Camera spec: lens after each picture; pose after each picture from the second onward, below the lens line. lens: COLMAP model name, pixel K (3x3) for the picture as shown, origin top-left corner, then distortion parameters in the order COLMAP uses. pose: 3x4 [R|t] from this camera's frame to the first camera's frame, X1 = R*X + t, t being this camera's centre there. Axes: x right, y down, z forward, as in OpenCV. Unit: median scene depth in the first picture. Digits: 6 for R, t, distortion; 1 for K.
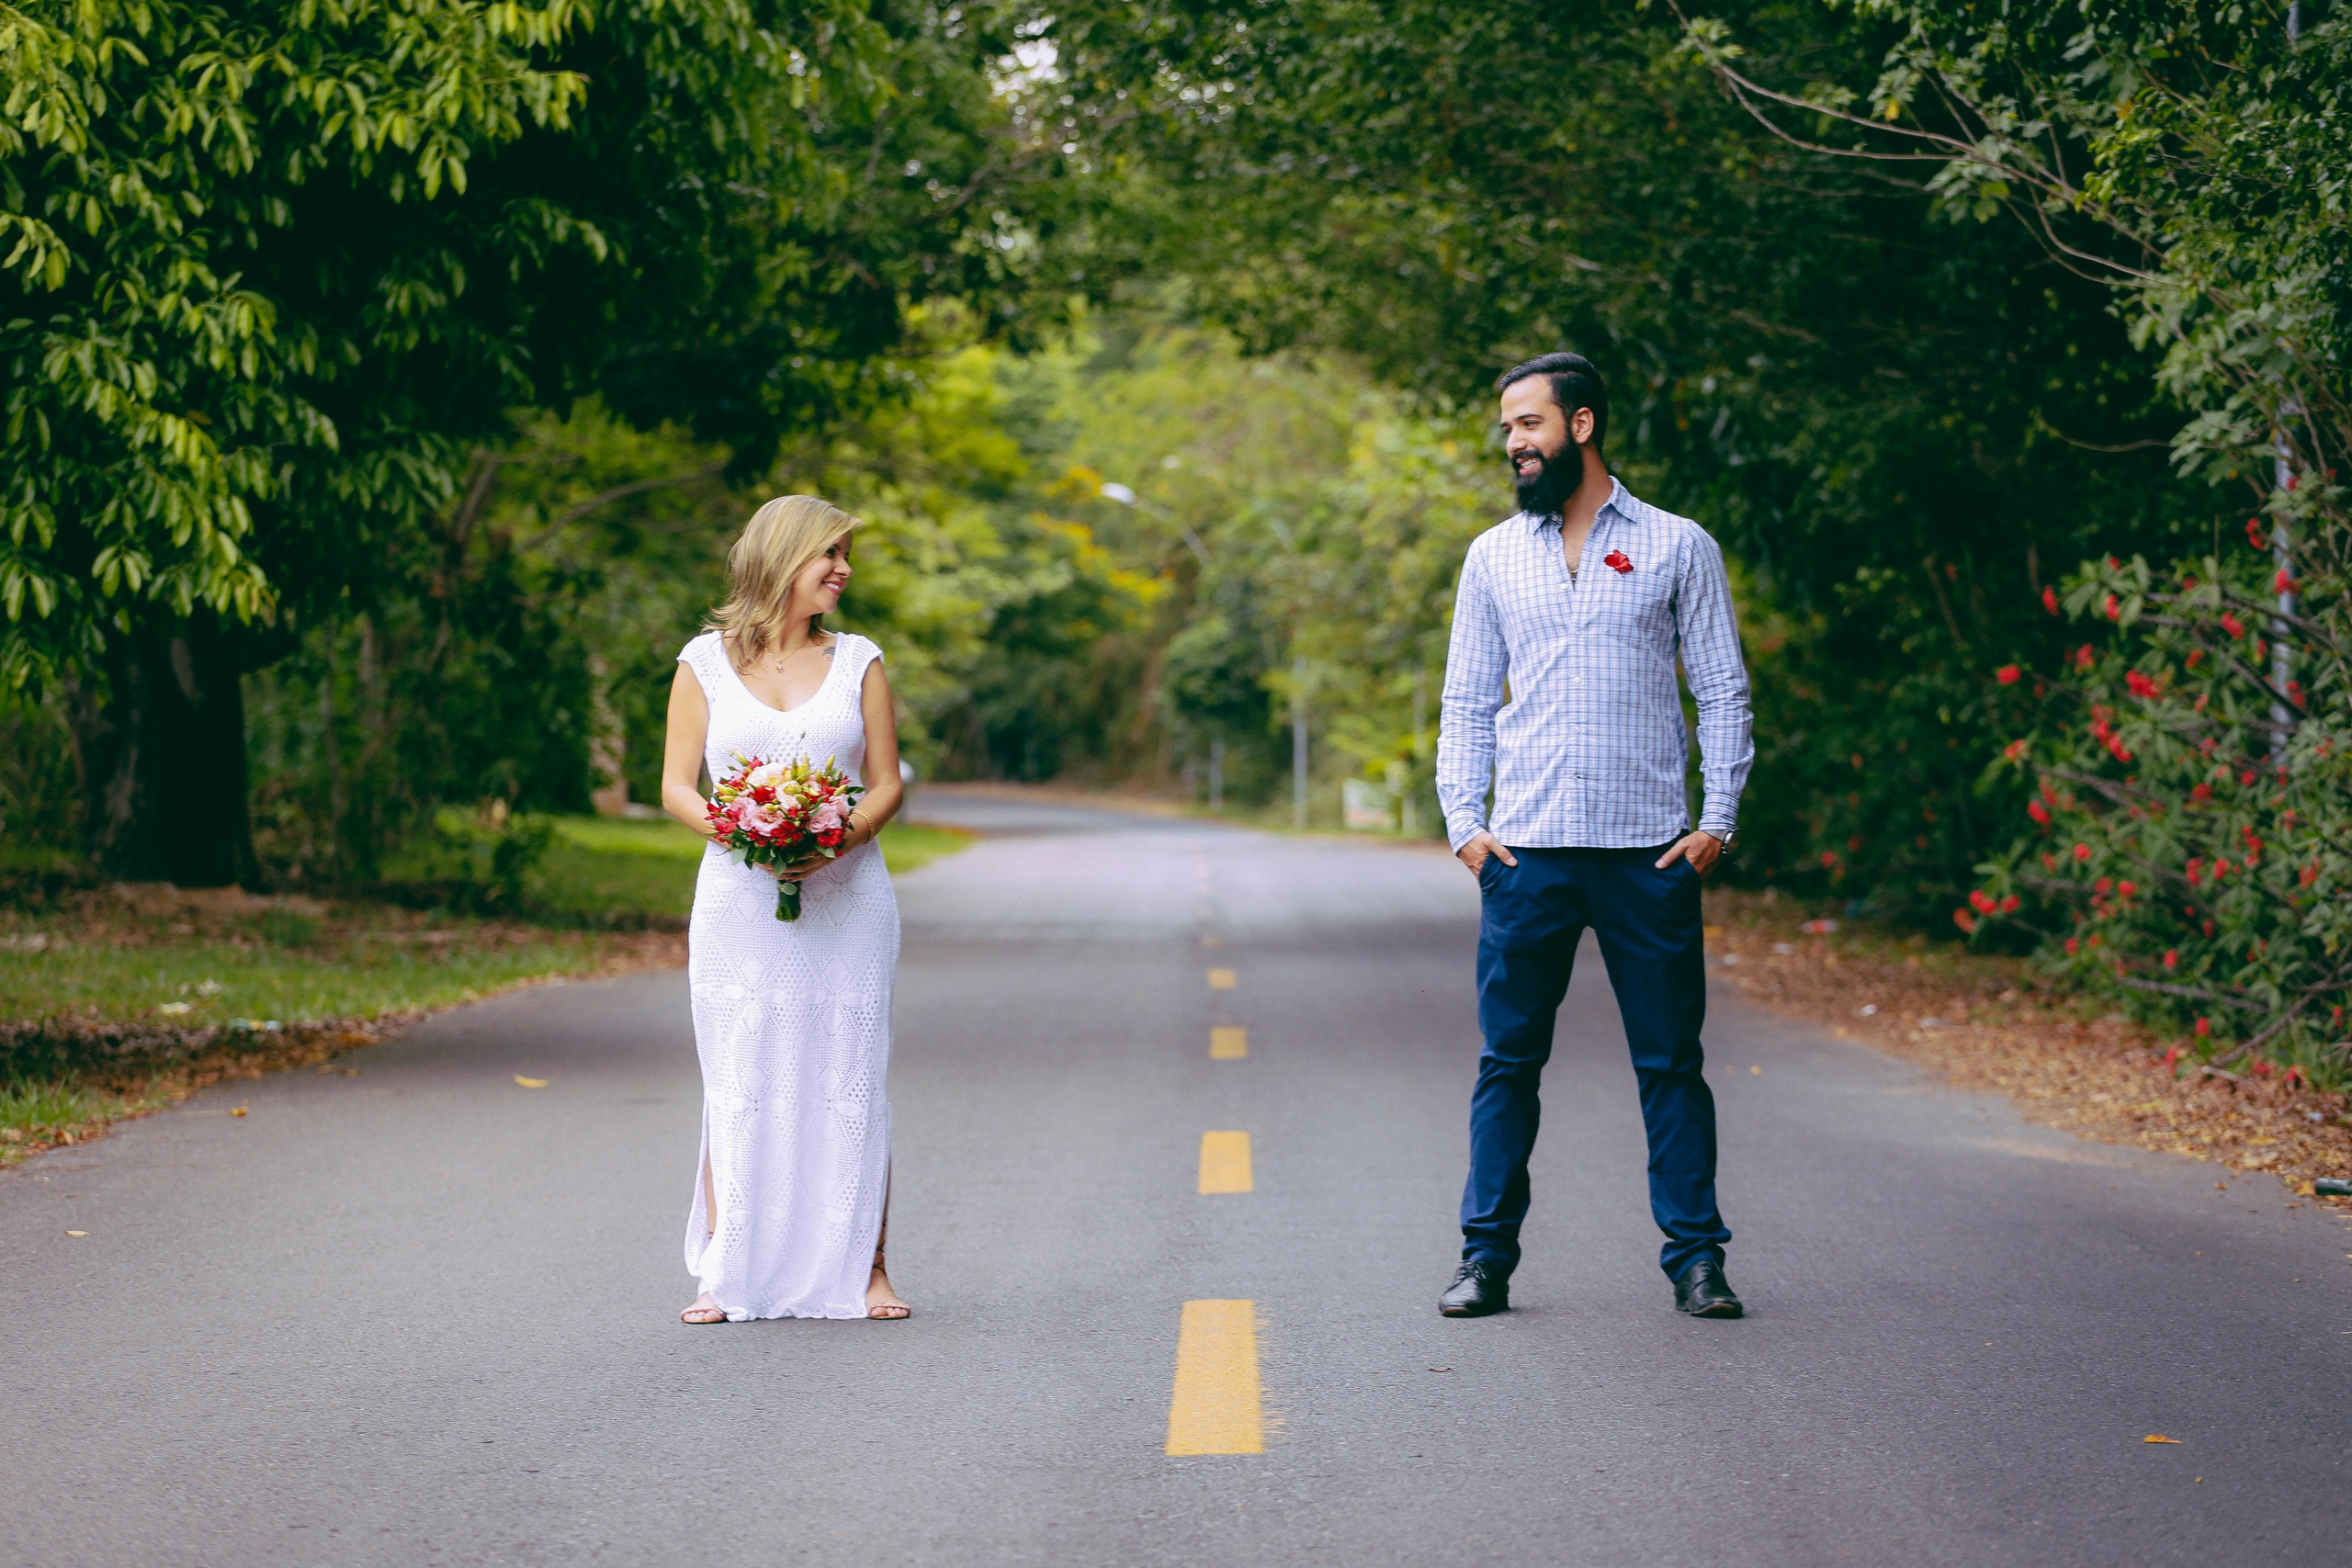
lens RADIAL K [[7805.4, 0, 1176.0], [0, 7805.4, 784.0], [0, 0, 1]] dist [0.153667, 3.595351]
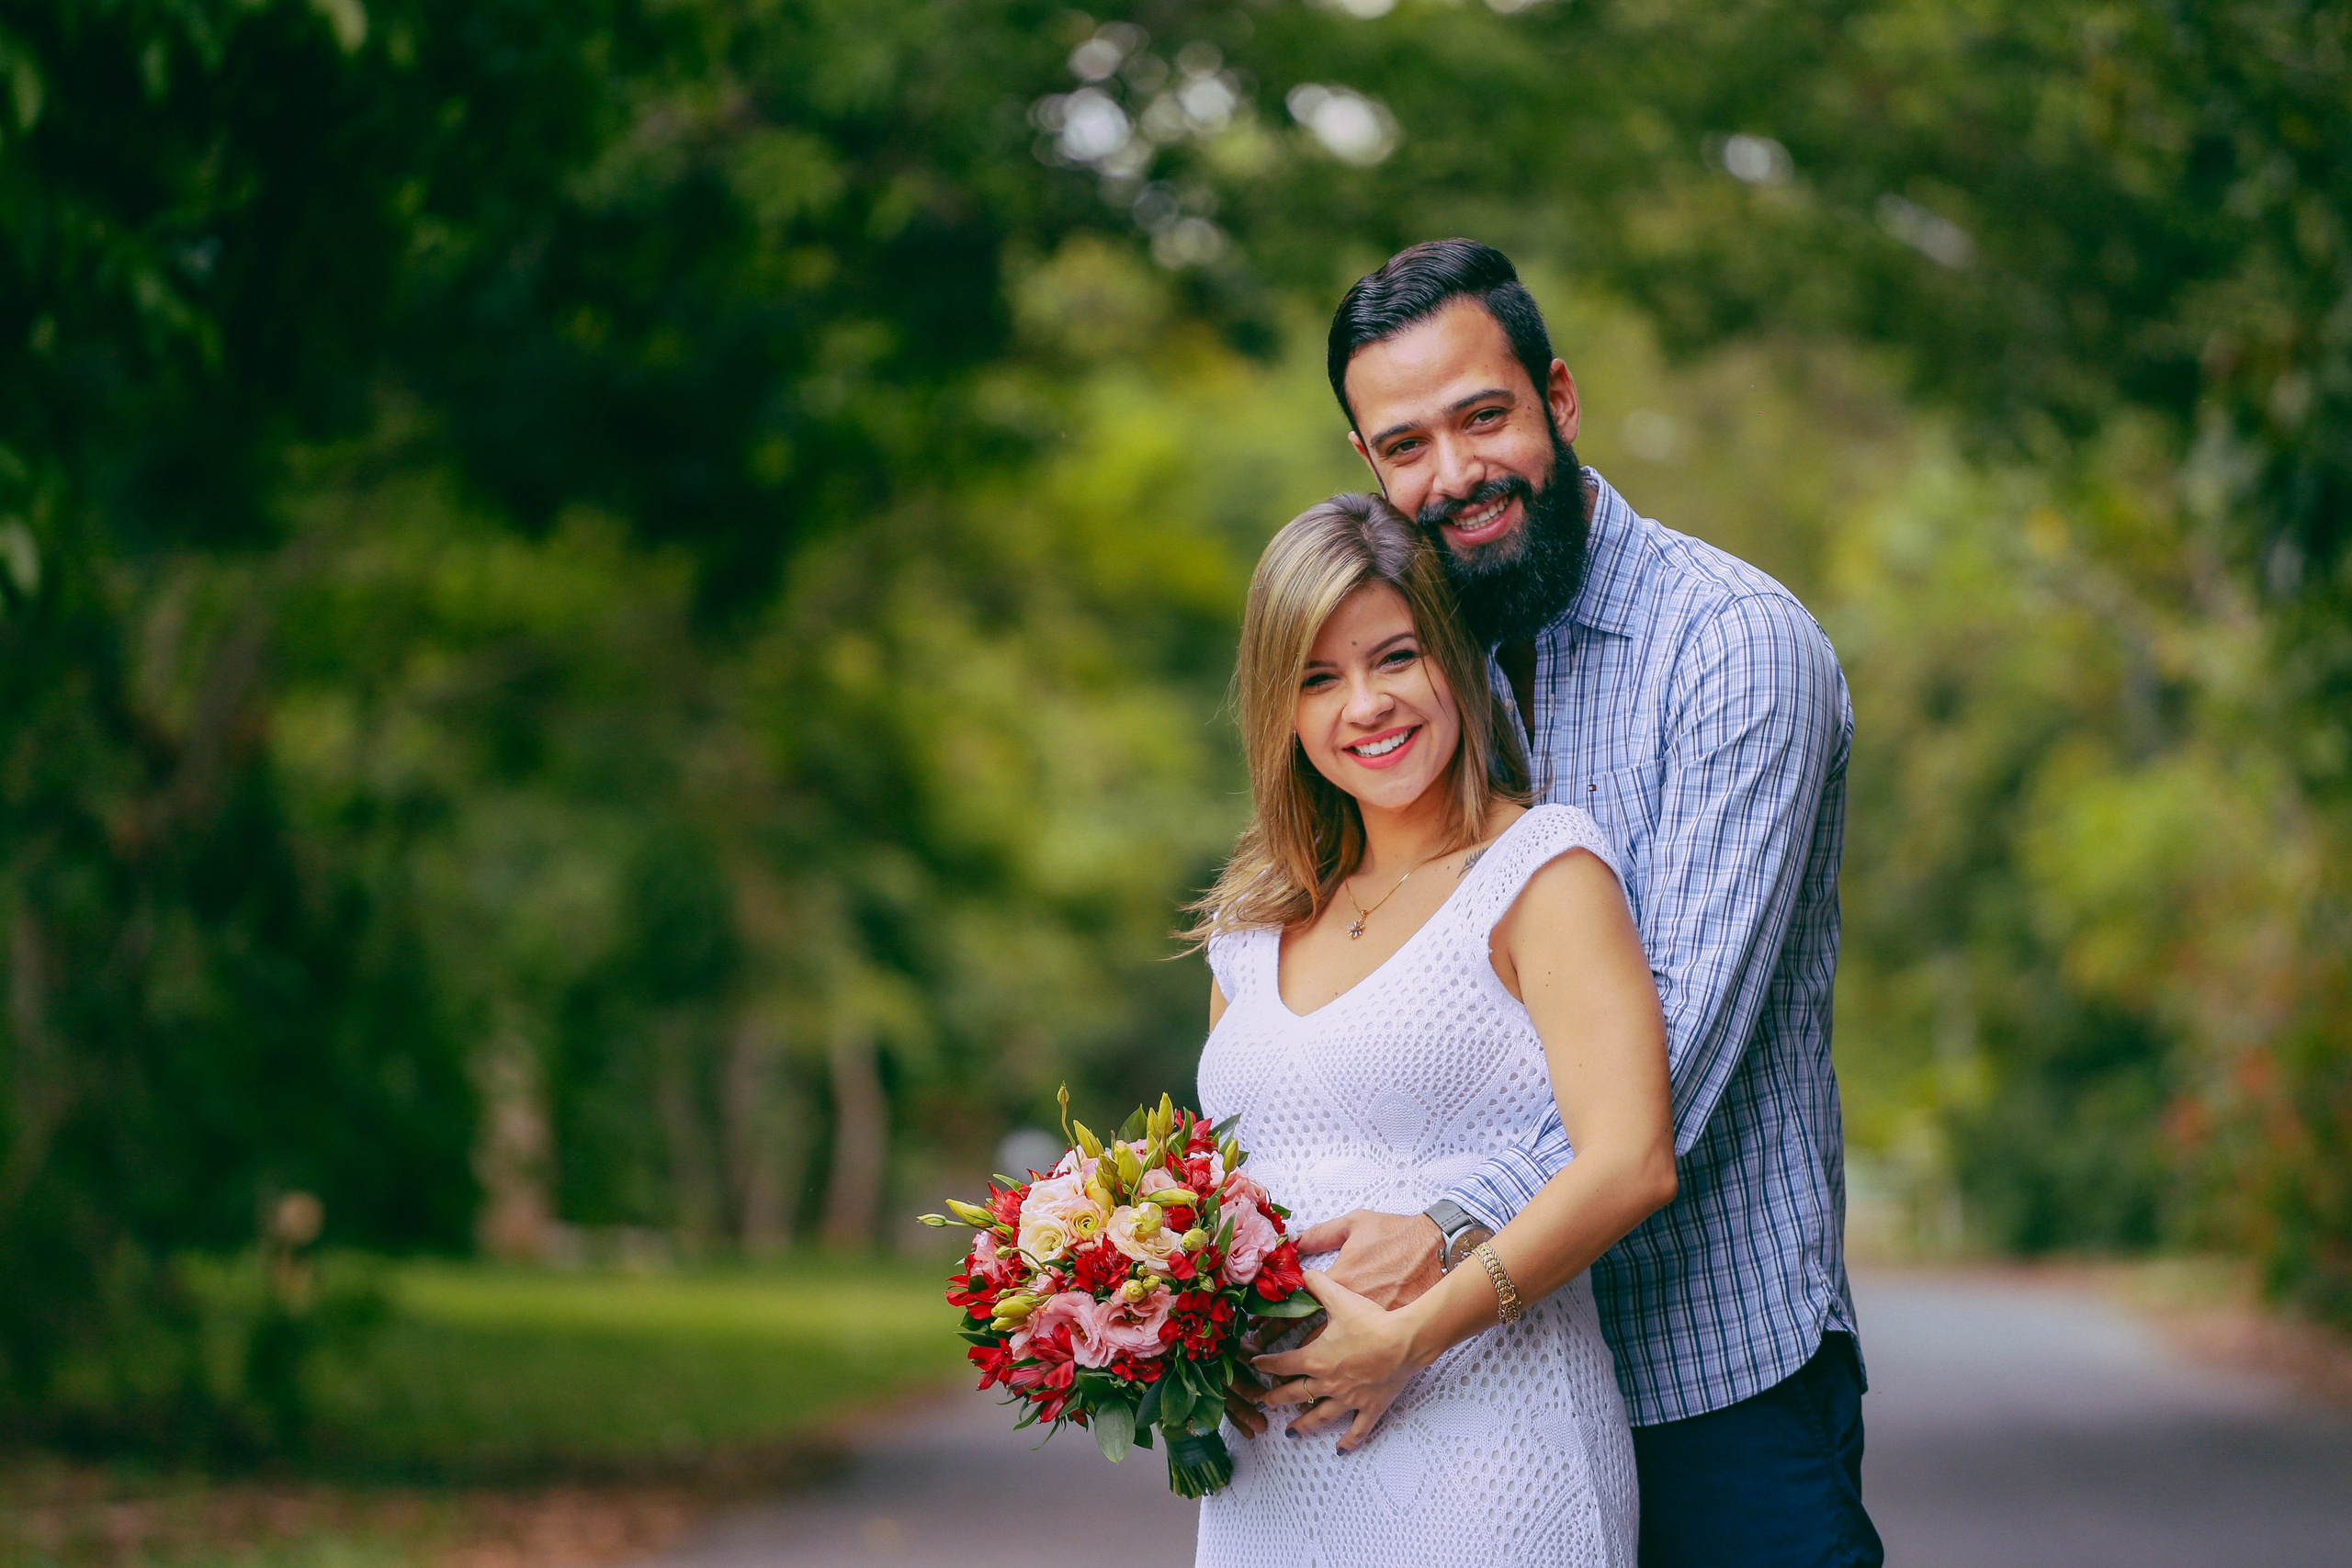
lens RADIAL K [[13085.0, 0, 1176.0], [0, 13085.0, 784.0], [0, 0, 1]] dist [2.947401, -24.716583]
pose [[0.999333, -0.027832, -0.023638, -0.004601], [0.027109, 0.999172, -0.030348, 0.000236], [0.024463, 0.029687, 0.999260, 0.123303]]
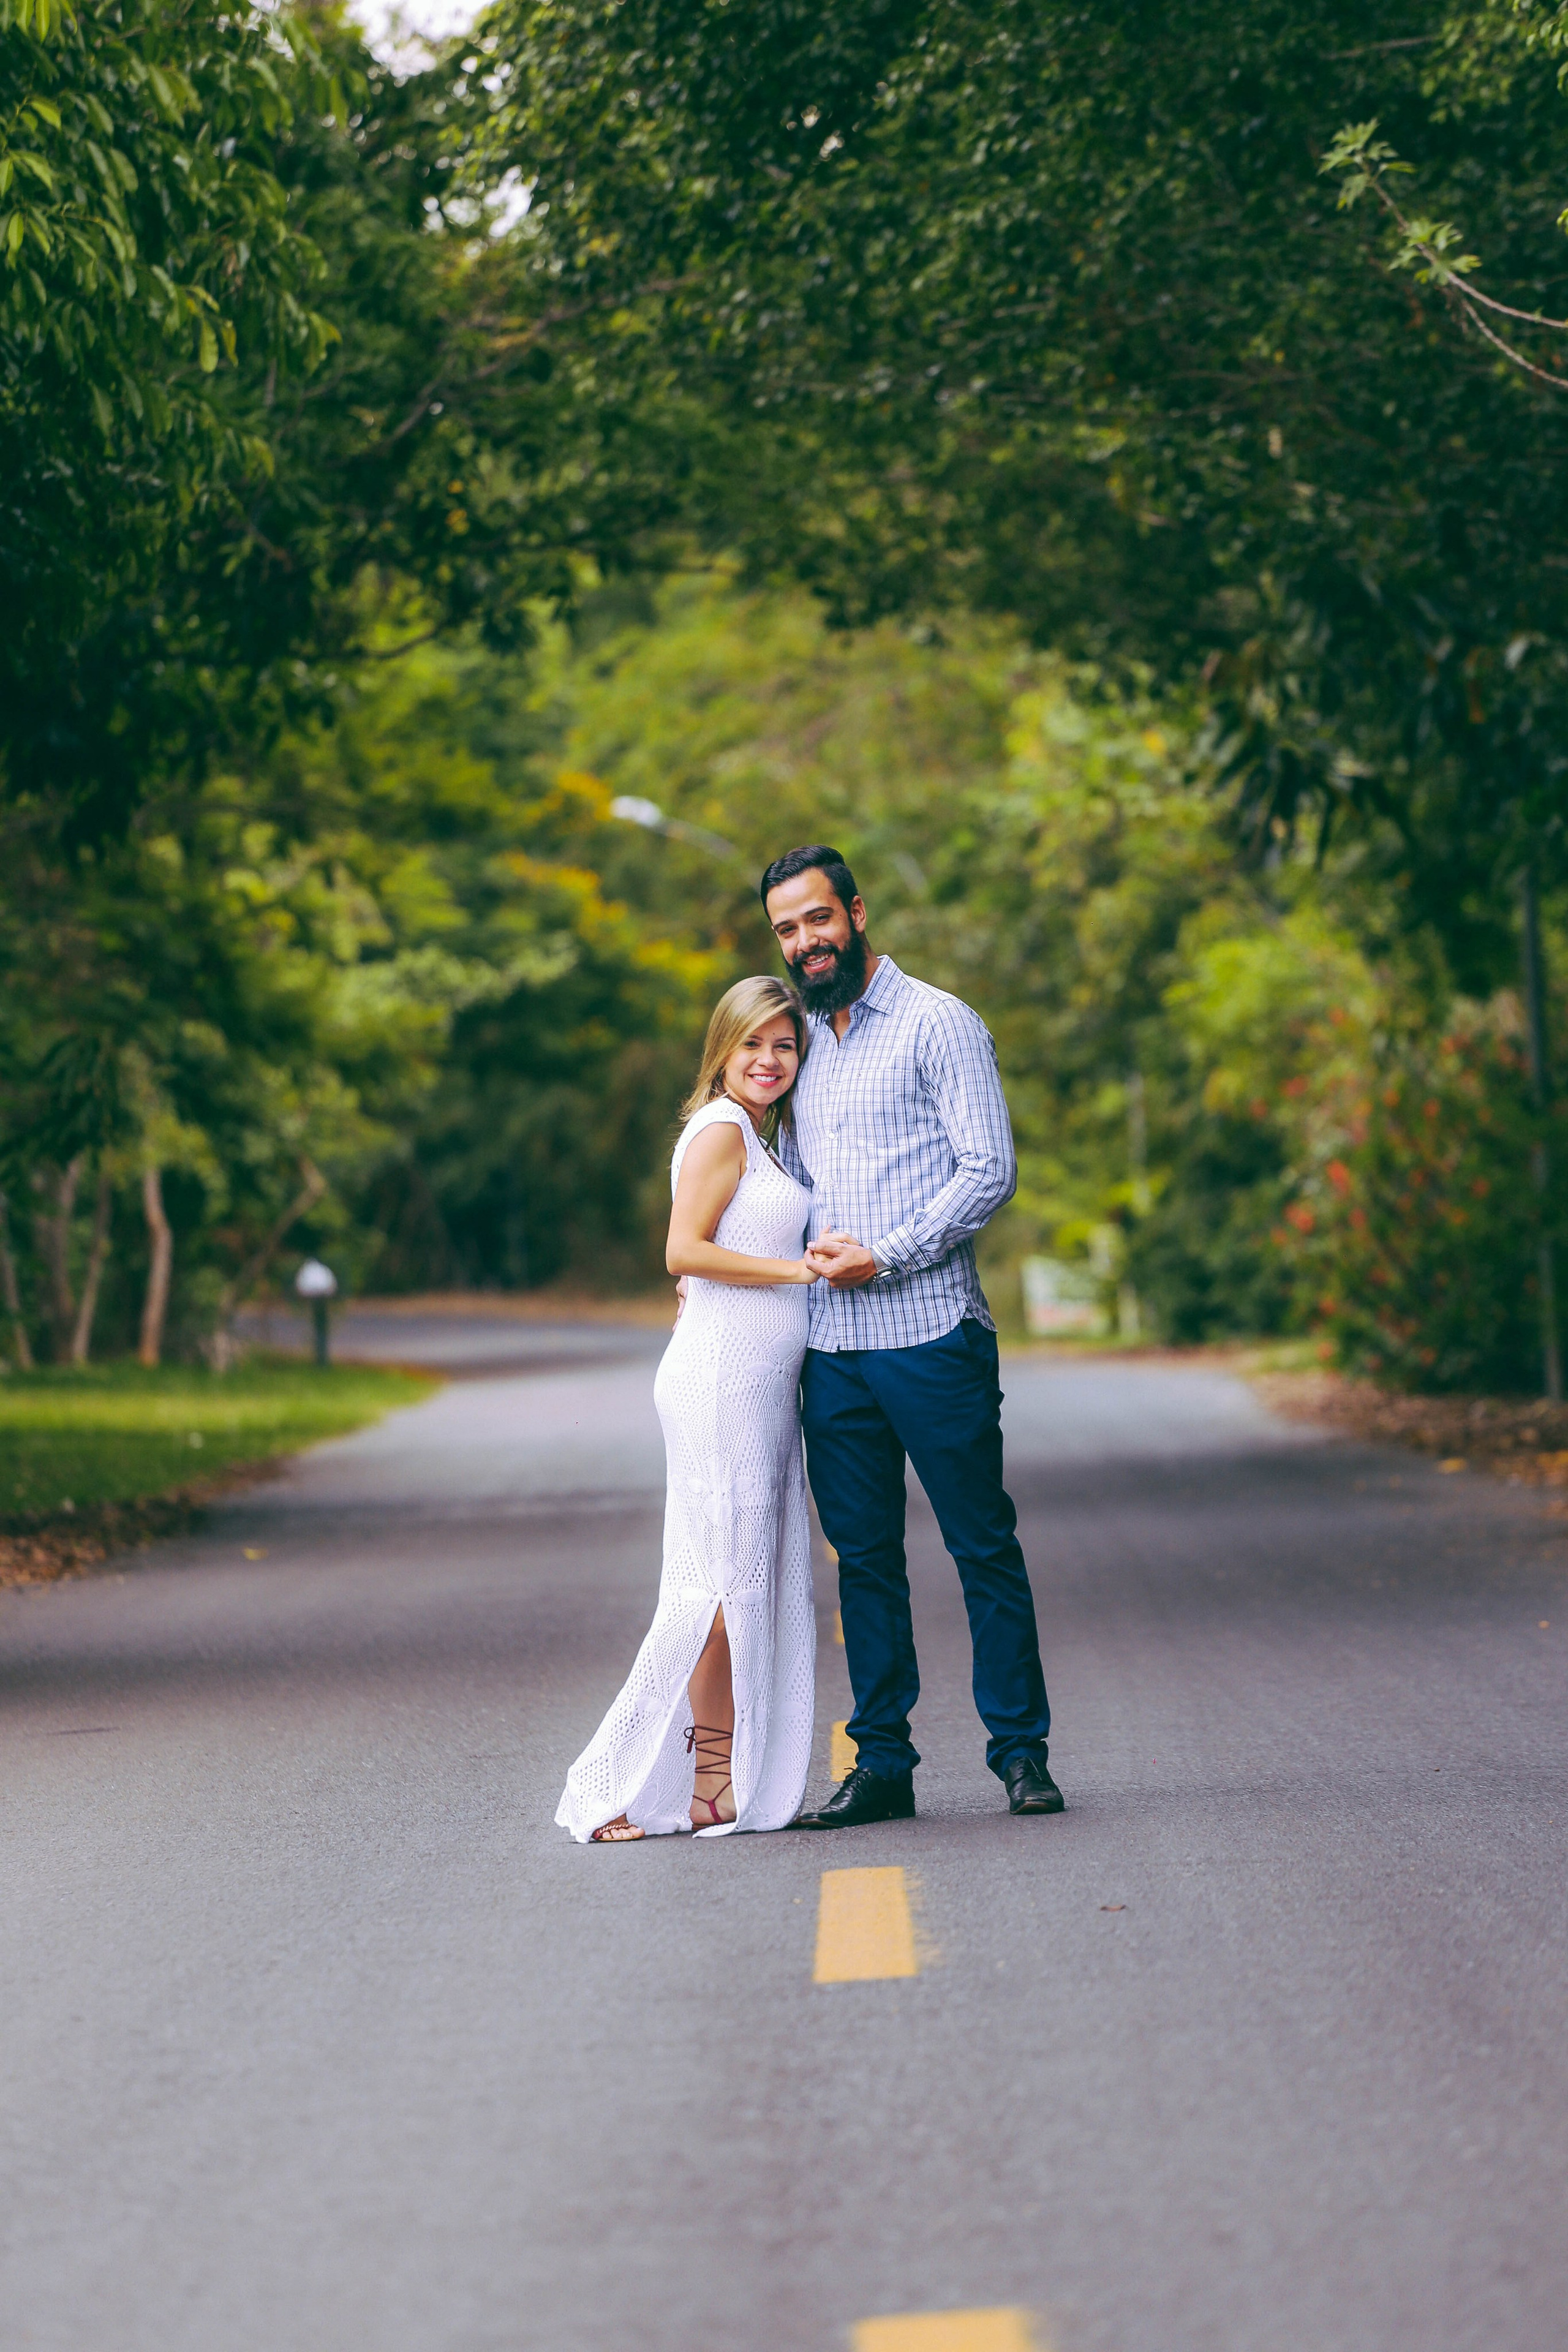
lens RADIAL K [[13086.3, 0, 824.3], [0, 13086.3, 1248.6], [0, 0, 1]] dist [2.947401, -24.716583]
pose [[0.998842, -0.047772, 0.005715, -0.001142], [0.047785, 0.998856, -0.002052, 0.000287], [-0.005610, 0.002323, 0.999982, -0.135265]]
